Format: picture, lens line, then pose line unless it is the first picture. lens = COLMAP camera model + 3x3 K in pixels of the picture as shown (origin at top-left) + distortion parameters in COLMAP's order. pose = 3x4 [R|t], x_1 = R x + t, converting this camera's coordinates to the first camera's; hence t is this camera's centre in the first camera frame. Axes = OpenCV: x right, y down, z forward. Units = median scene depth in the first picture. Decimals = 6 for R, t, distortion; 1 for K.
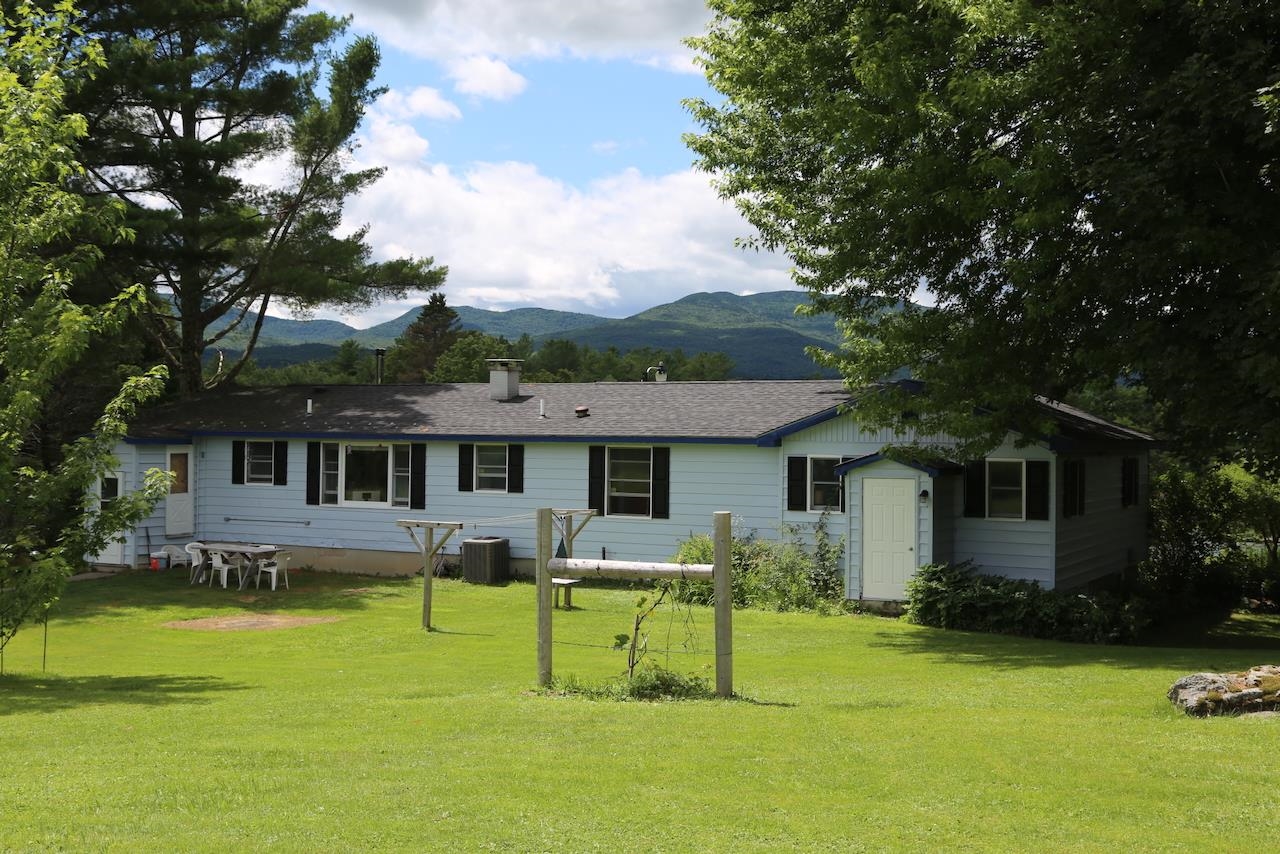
lens RADIAL K [[1512.9, 0, 640.0], [0, 1512.9, 427.0], [0, 0, 1]] dist [0.071472, 0.006960]
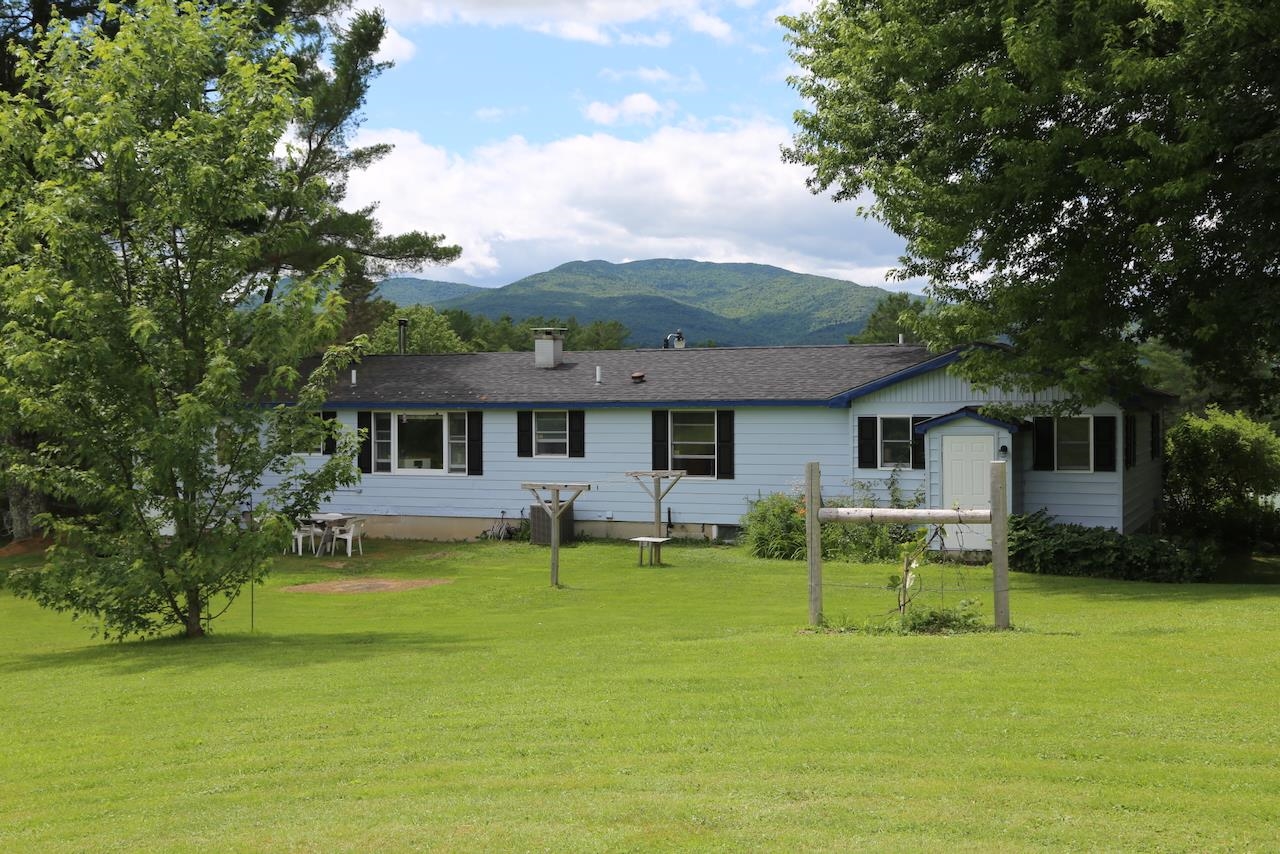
lens RADIAL K [[1512.9, 0, 640.0], [0, 1512.9, 427.0], [0, 0, 1]] dist [0.071472, 0.006960]
pose [[0.996815, -0.017819, 0.077734, -0.118955], [0.016195, 0.999638, 0.021473, 0.001321], [-0.078088, -0.020146, 0.996743, -0.032443]]
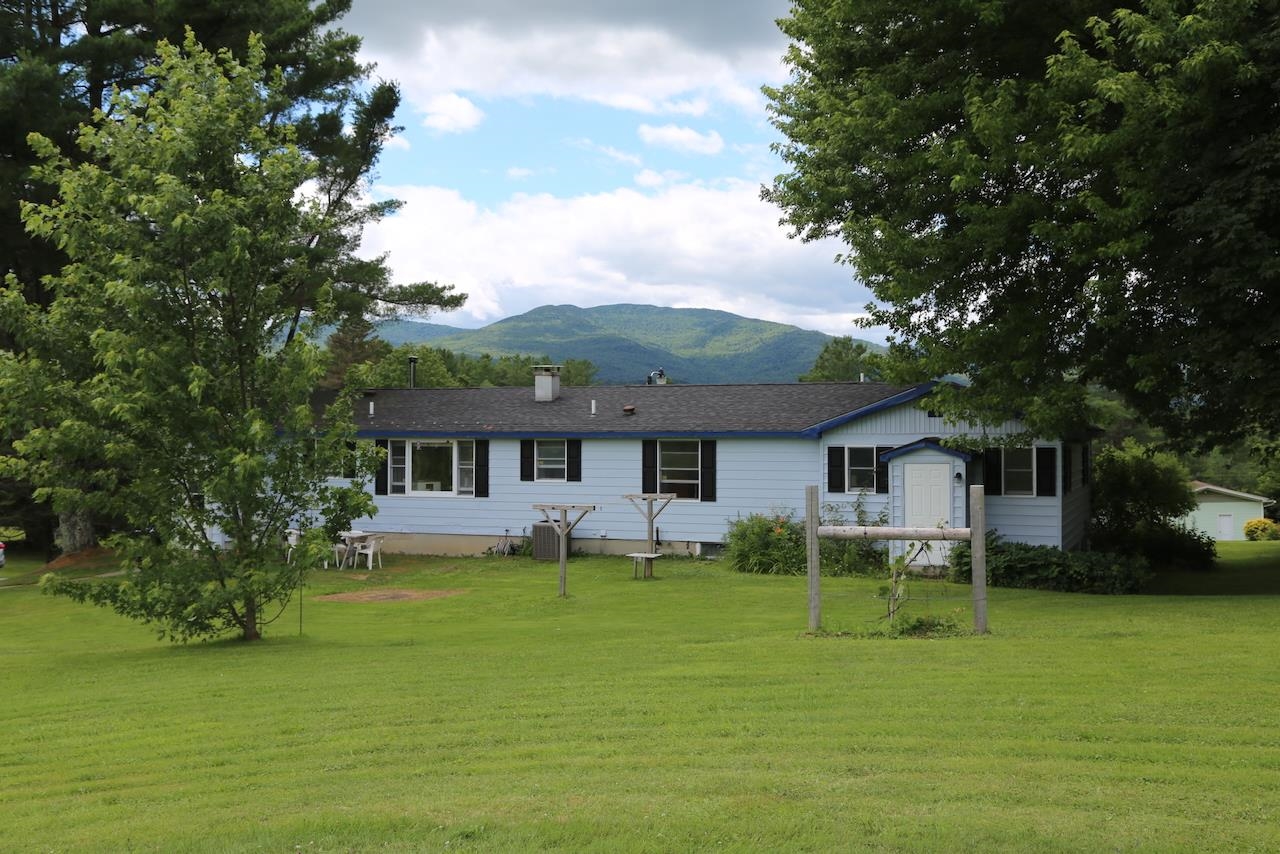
lens RADIAL K [[1365.7, 0, 640.4], [0, 1365.7, 439.3], [0, 0, 1]] dist [0.027846, 0.014427]
pose [[0.994573, -0.011151, 0.103440, -0.139002], [0.010187, 0.999900, 0.009840, 0.001621], [-0.103540, -0.008732, 0.994587, -0.038870]]
